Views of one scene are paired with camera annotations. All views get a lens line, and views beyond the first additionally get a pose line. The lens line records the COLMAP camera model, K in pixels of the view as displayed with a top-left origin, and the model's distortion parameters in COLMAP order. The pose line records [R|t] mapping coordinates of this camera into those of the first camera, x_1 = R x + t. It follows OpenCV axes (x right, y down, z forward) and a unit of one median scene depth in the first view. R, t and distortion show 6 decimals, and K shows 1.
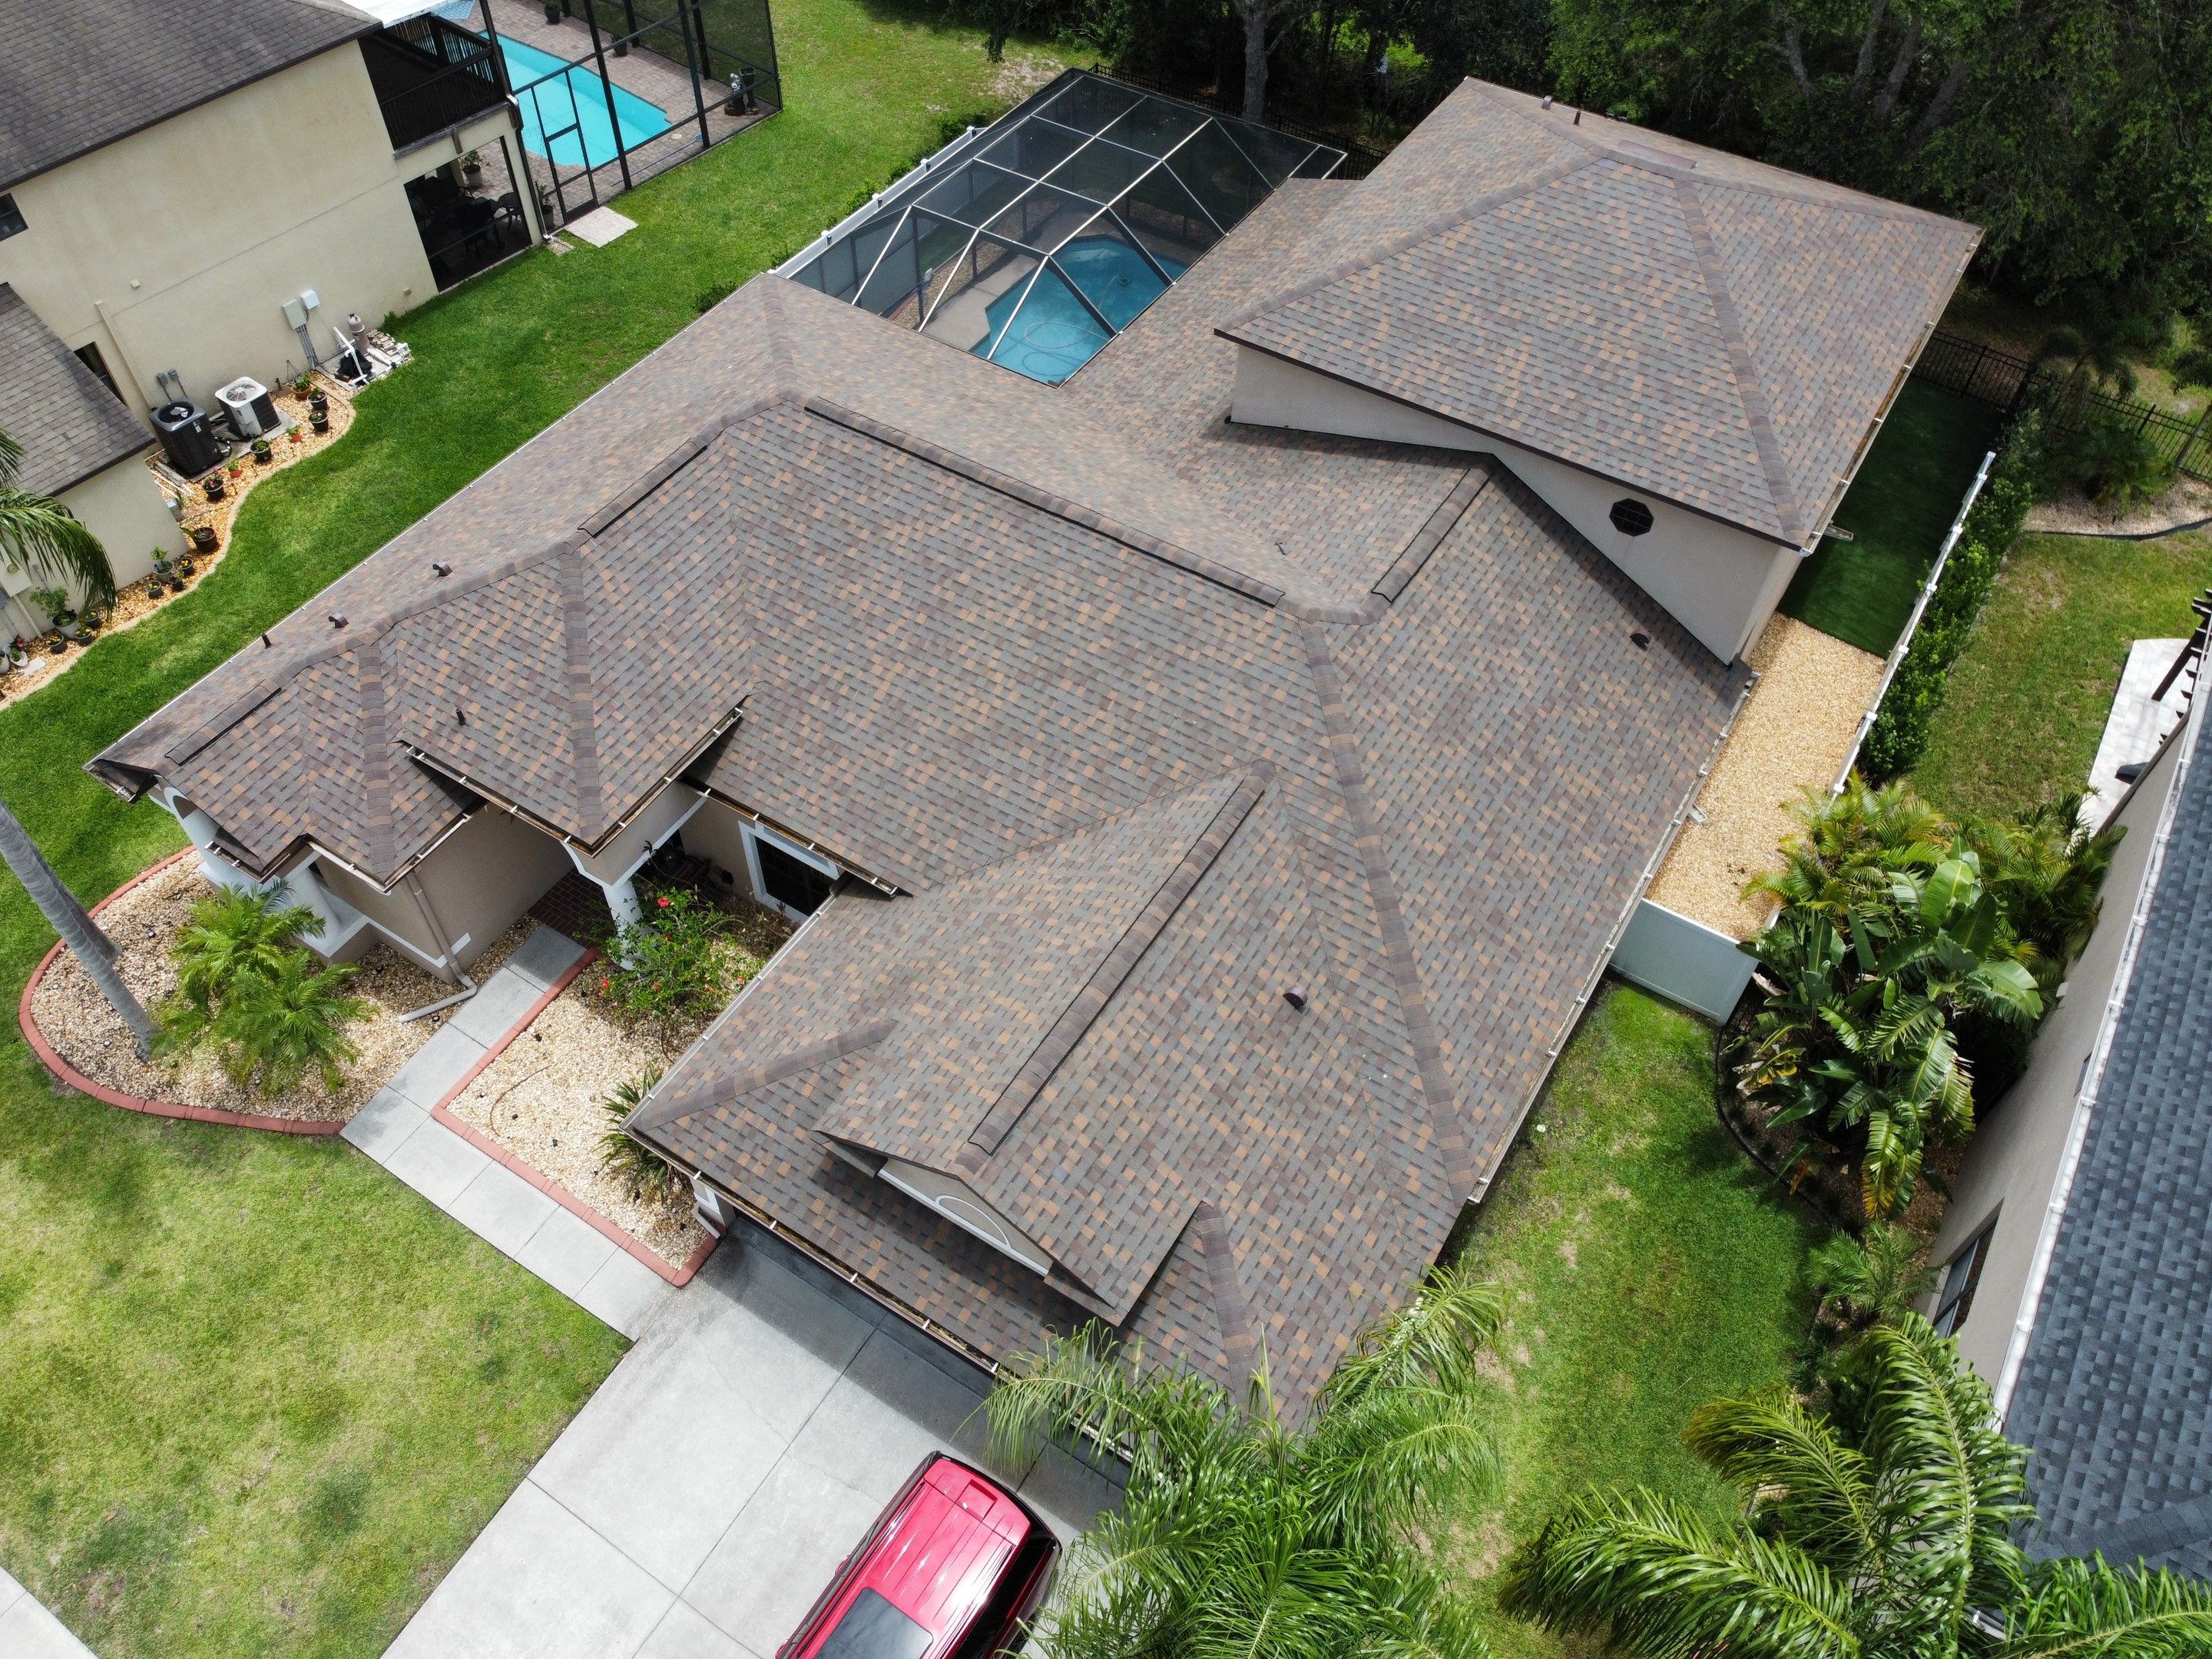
lens RADIAL K [[1683.2, 0, 1074.4], [0, 1683.2, 801.6], [0, 0, 1]] dist [-0.003267, 0.000238]
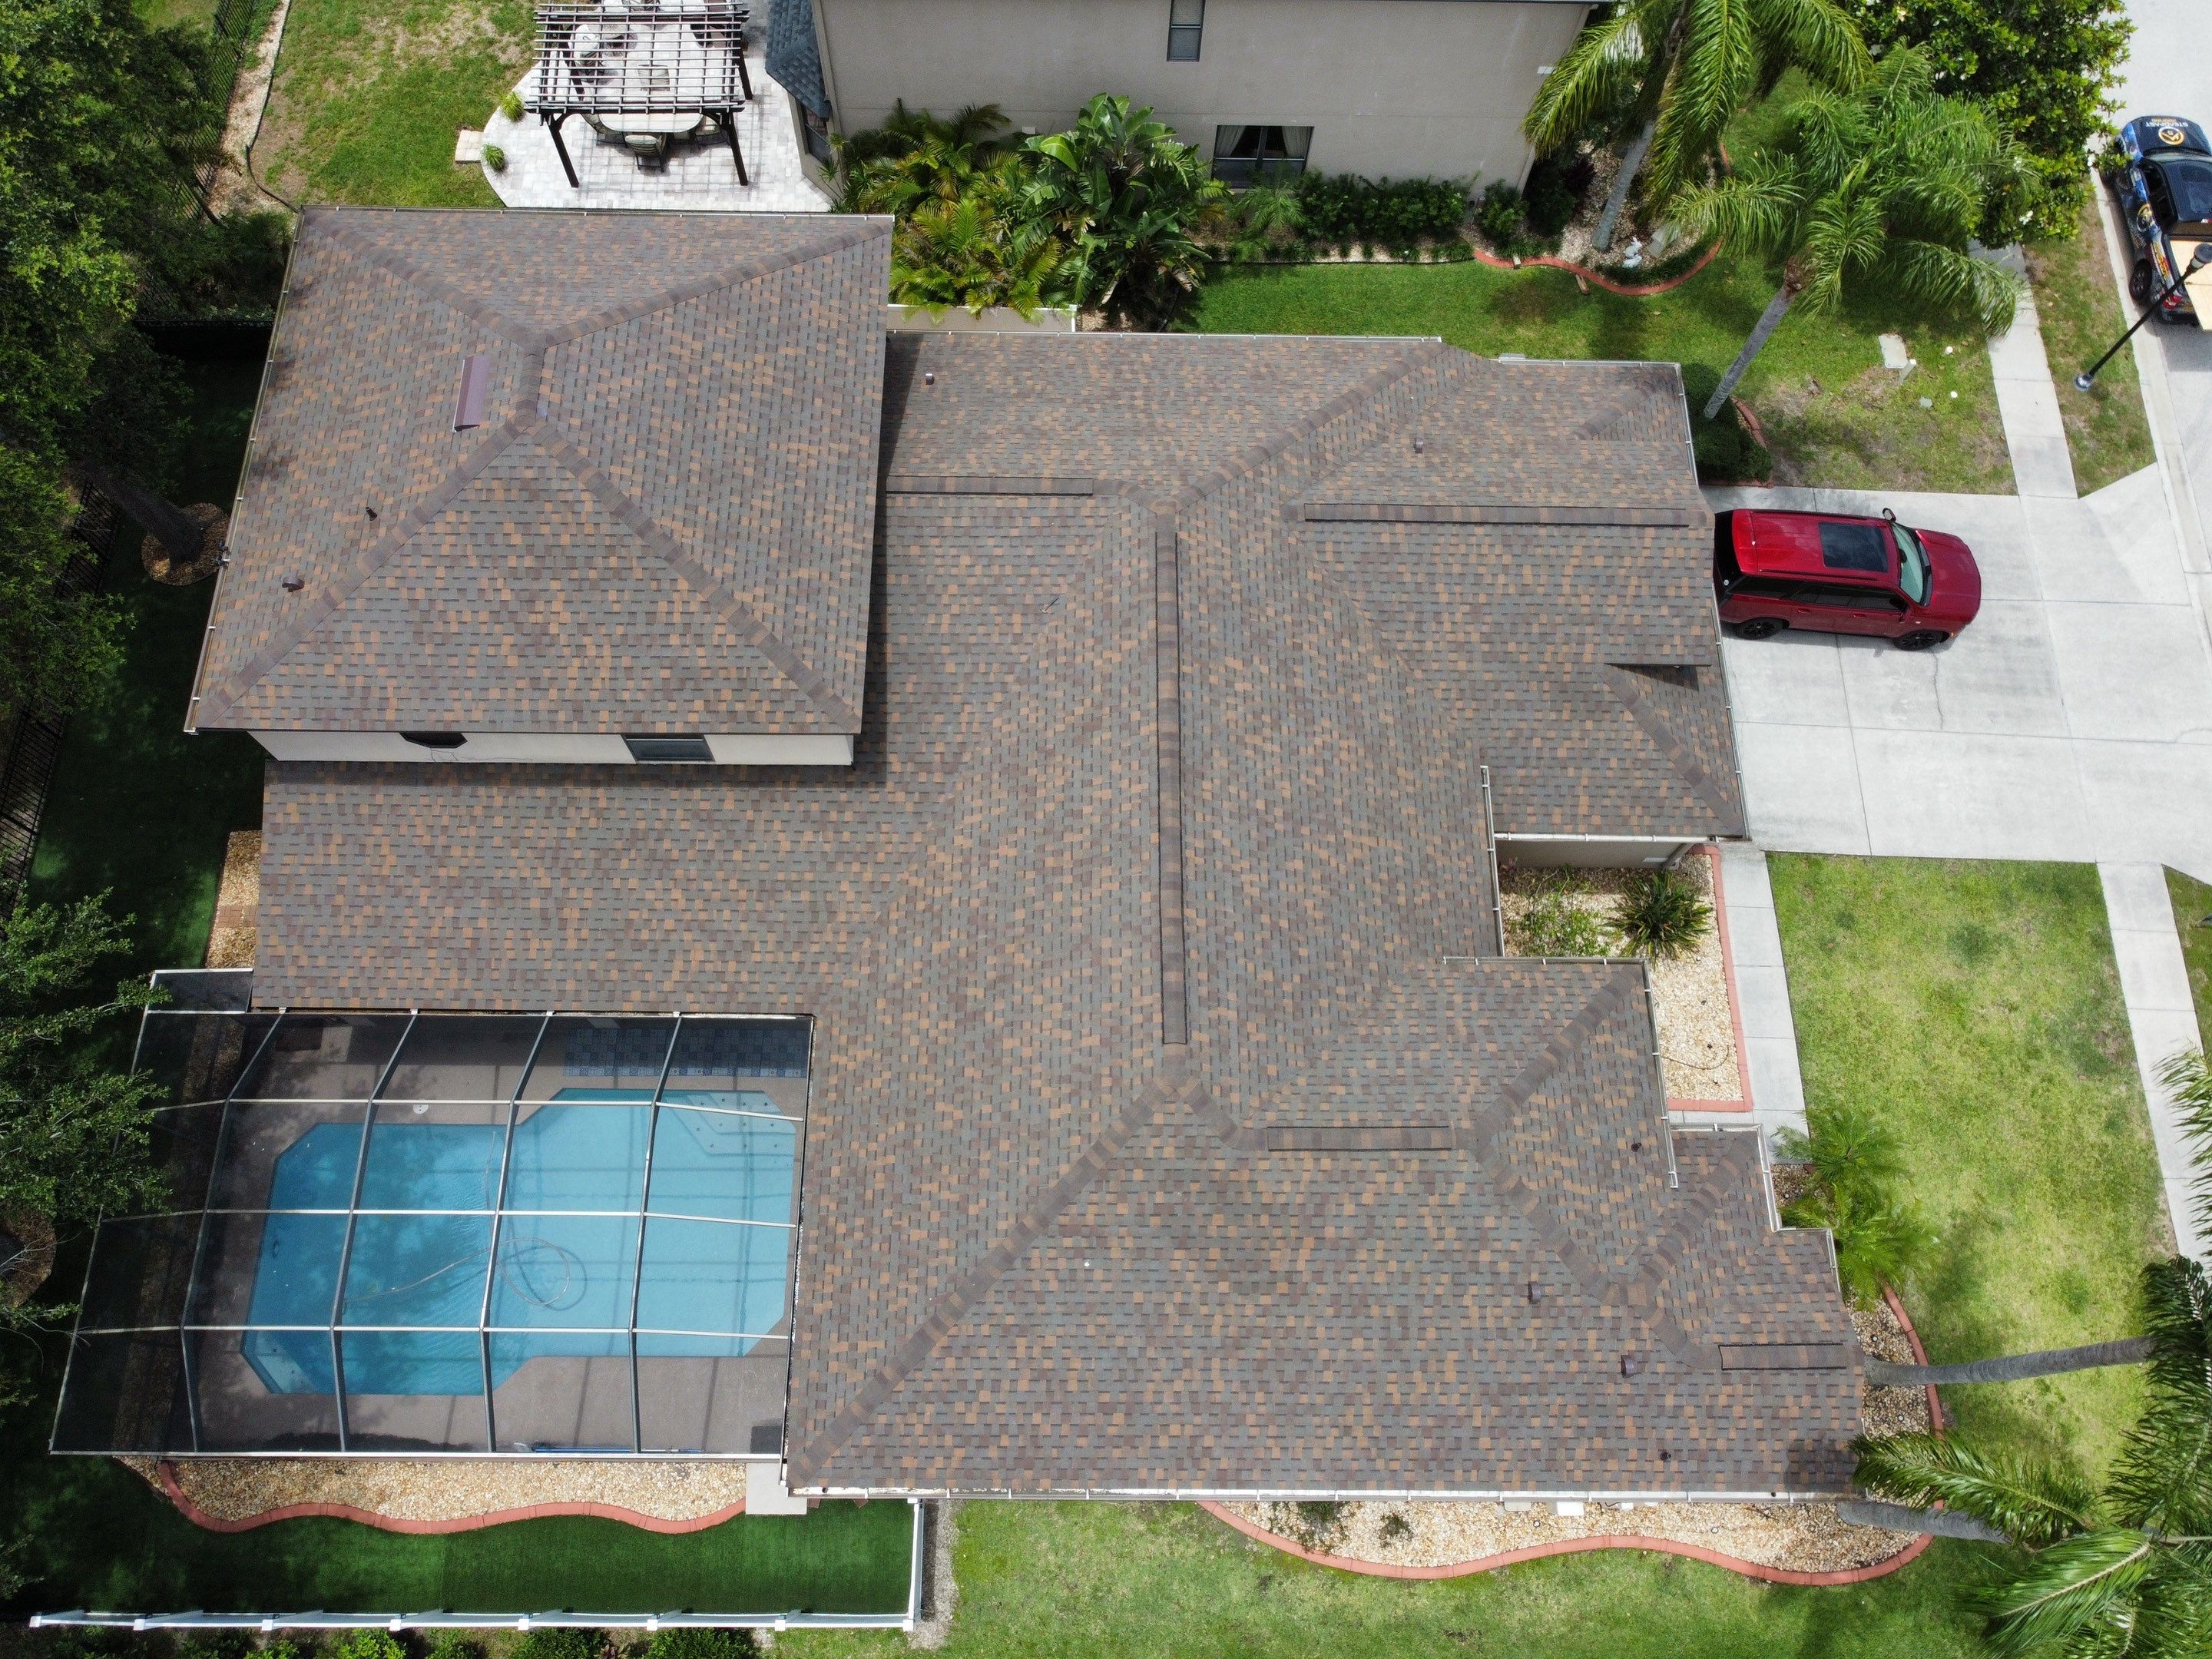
lens RADIAL K [[1683.2, 0, 1074.8], [0, 1683.2, 805.9], [0, 0, 1]] dist [-0.003267, 0.000238]
pose [[-0.535855, -0.789593, 0.299003, -0.312488], [0.633170, -0.141537, 0.760962, -0.989793], [-0.558530, 0.597085, 0.575790, 0.454741]]
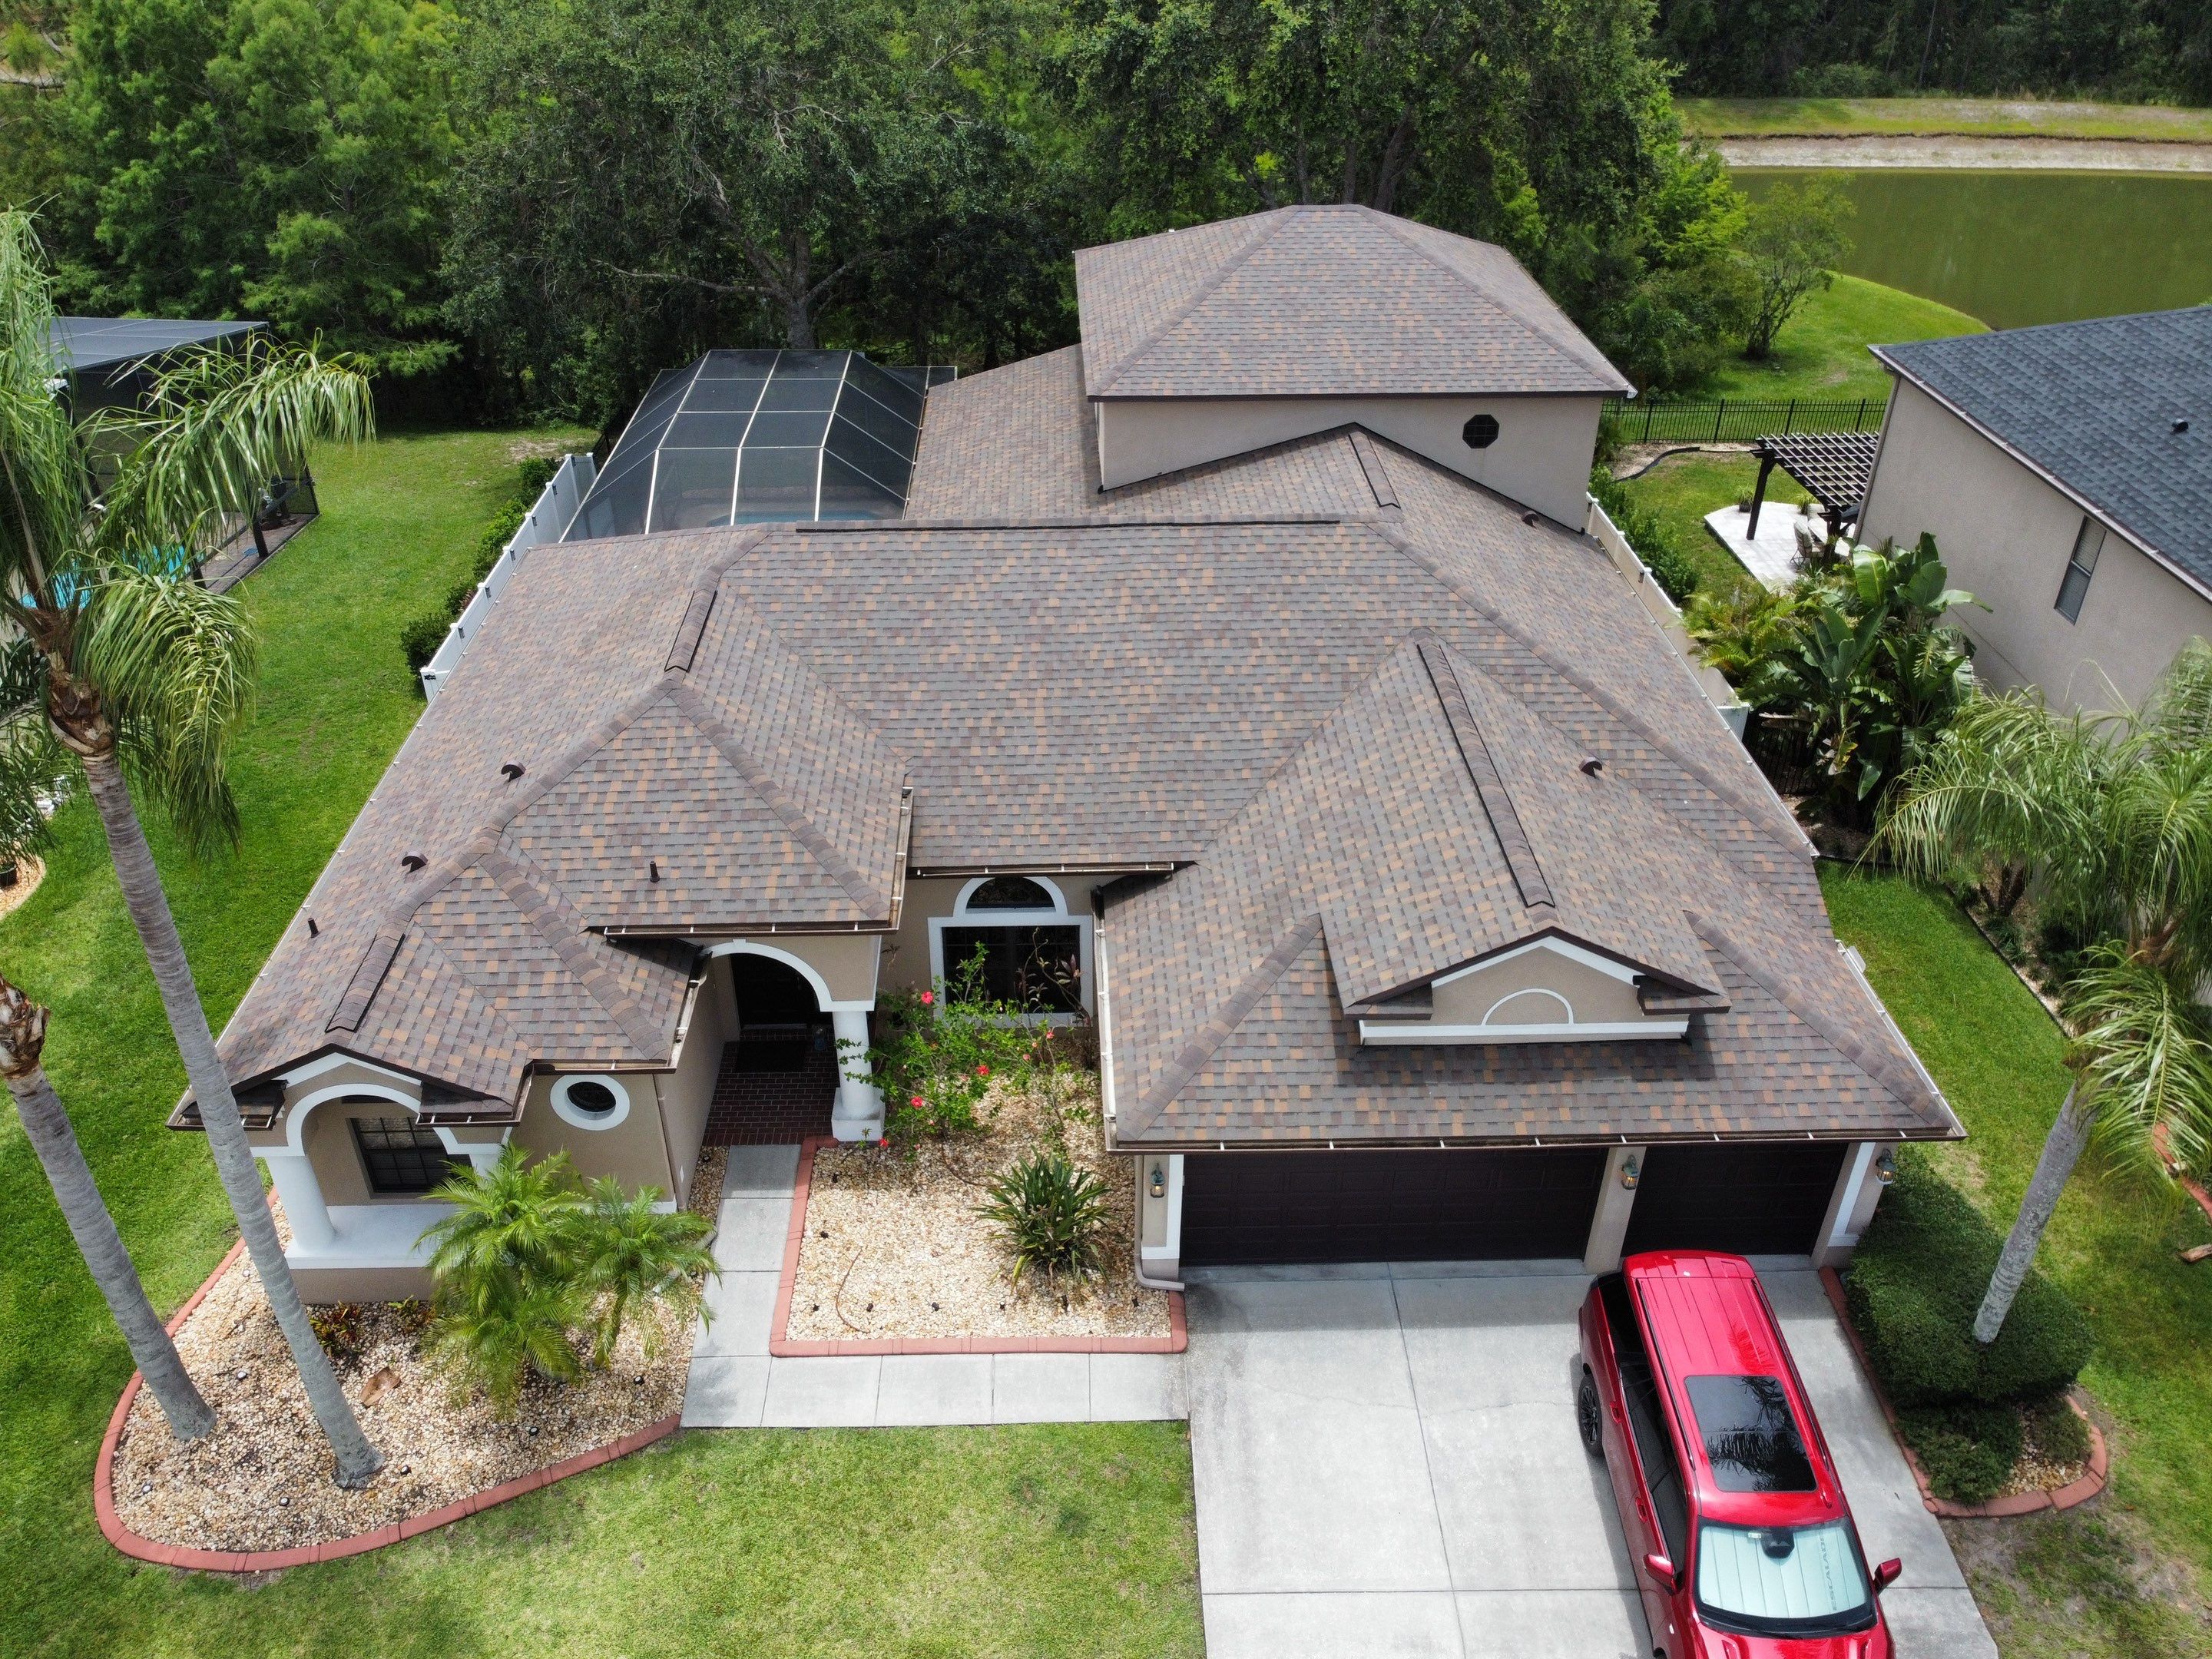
lens RADIAL K [[1683.2, 0, 1071.5], [0, 1683.2, 800.1], [0, 0, 1]] dist [-0.003267, 0.000238]
pose [[0.830708, -0.306537, 0.464714, -0.555302], [0.432103, 0.881356, -0.191048, 0.167656], [-0.351015, 0.359509, 0.864605, 0.161554]]
